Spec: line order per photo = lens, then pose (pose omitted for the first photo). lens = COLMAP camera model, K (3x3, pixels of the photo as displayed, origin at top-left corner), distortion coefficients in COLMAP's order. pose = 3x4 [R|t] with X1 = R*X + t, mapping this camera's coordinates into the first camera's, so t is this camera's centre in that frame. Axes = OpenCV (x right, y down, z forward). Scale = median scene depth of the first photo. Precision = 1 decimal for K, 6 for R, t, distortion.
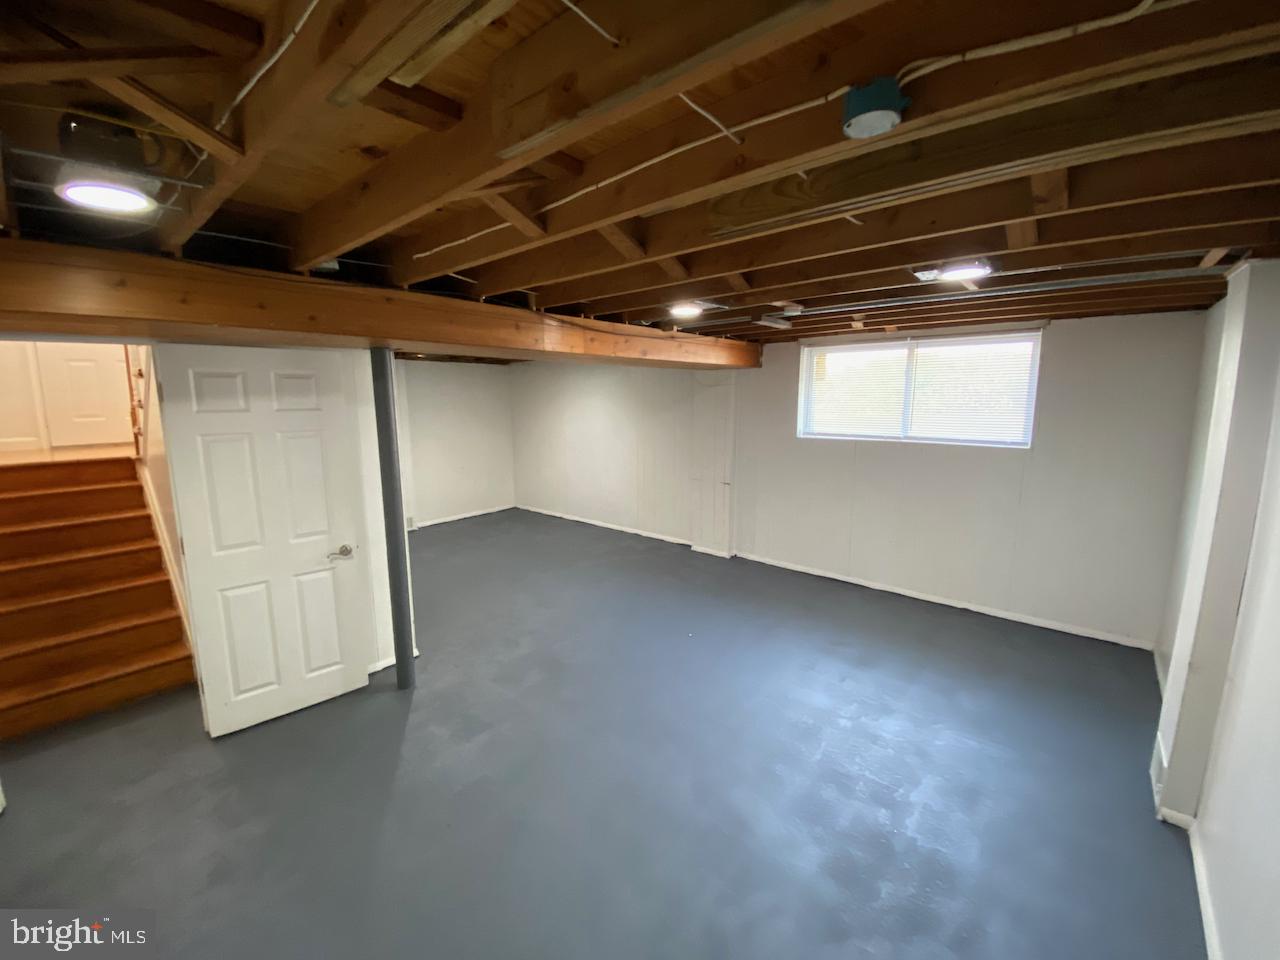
lens RADIAL K [[510.6, 0, 639.9], [0, 510.6, 476.9], [0, 0, 1]] dist [0.045727, -0.036061]
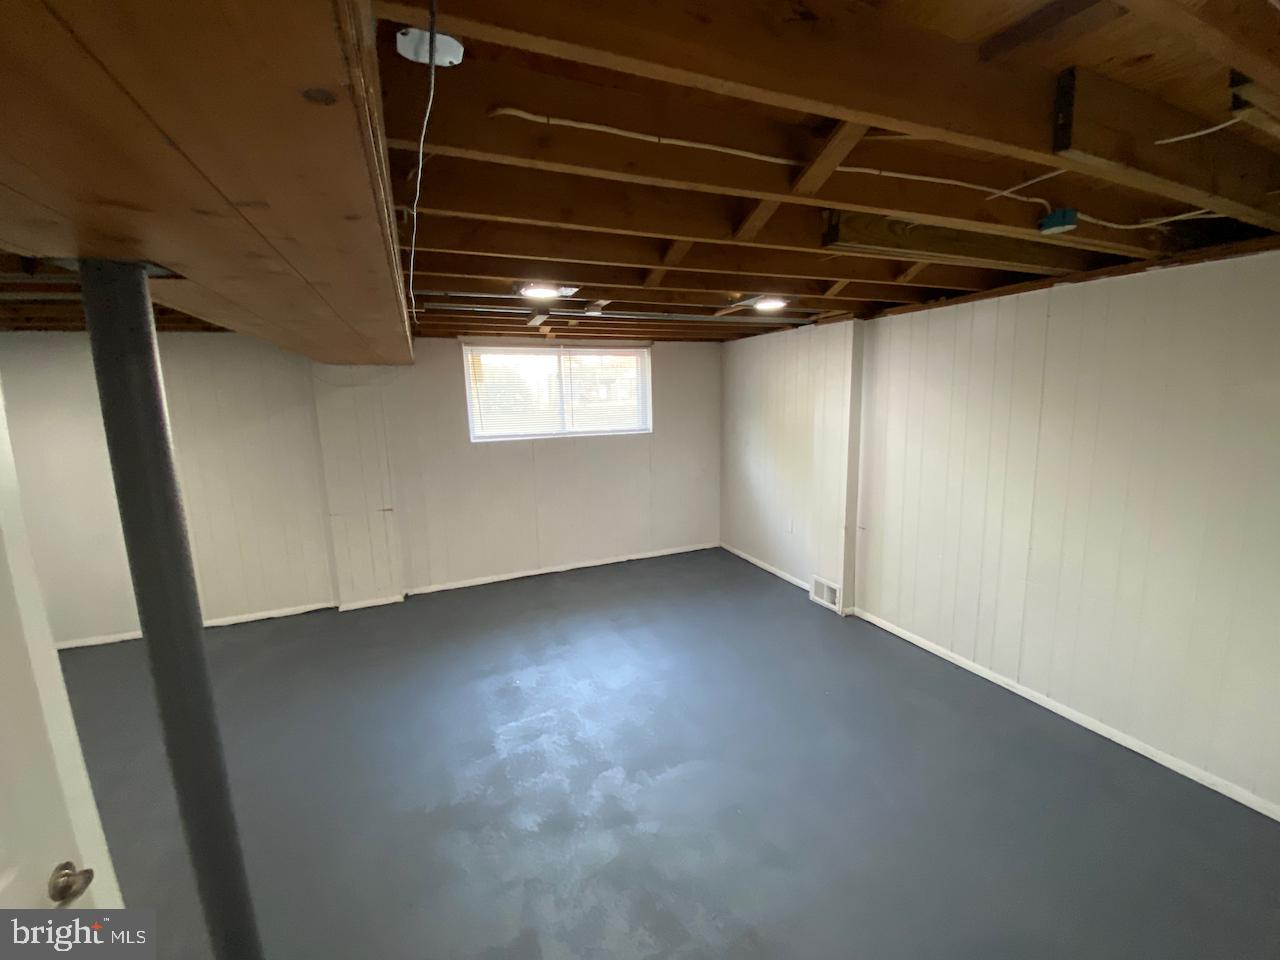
lens RADIAL K [[510.6, 0, 639.9], [0, 510.6, 476.9], [0, 0, 1]] dist [0.045727, -0.036061]
pose [[0.449955, -0.149487, 0.880451, -0.450285], [0.163348, 0.983035, 0.083425, -0.051152], [-0.877985, 0.106283, 0.466740, 0.356914]]
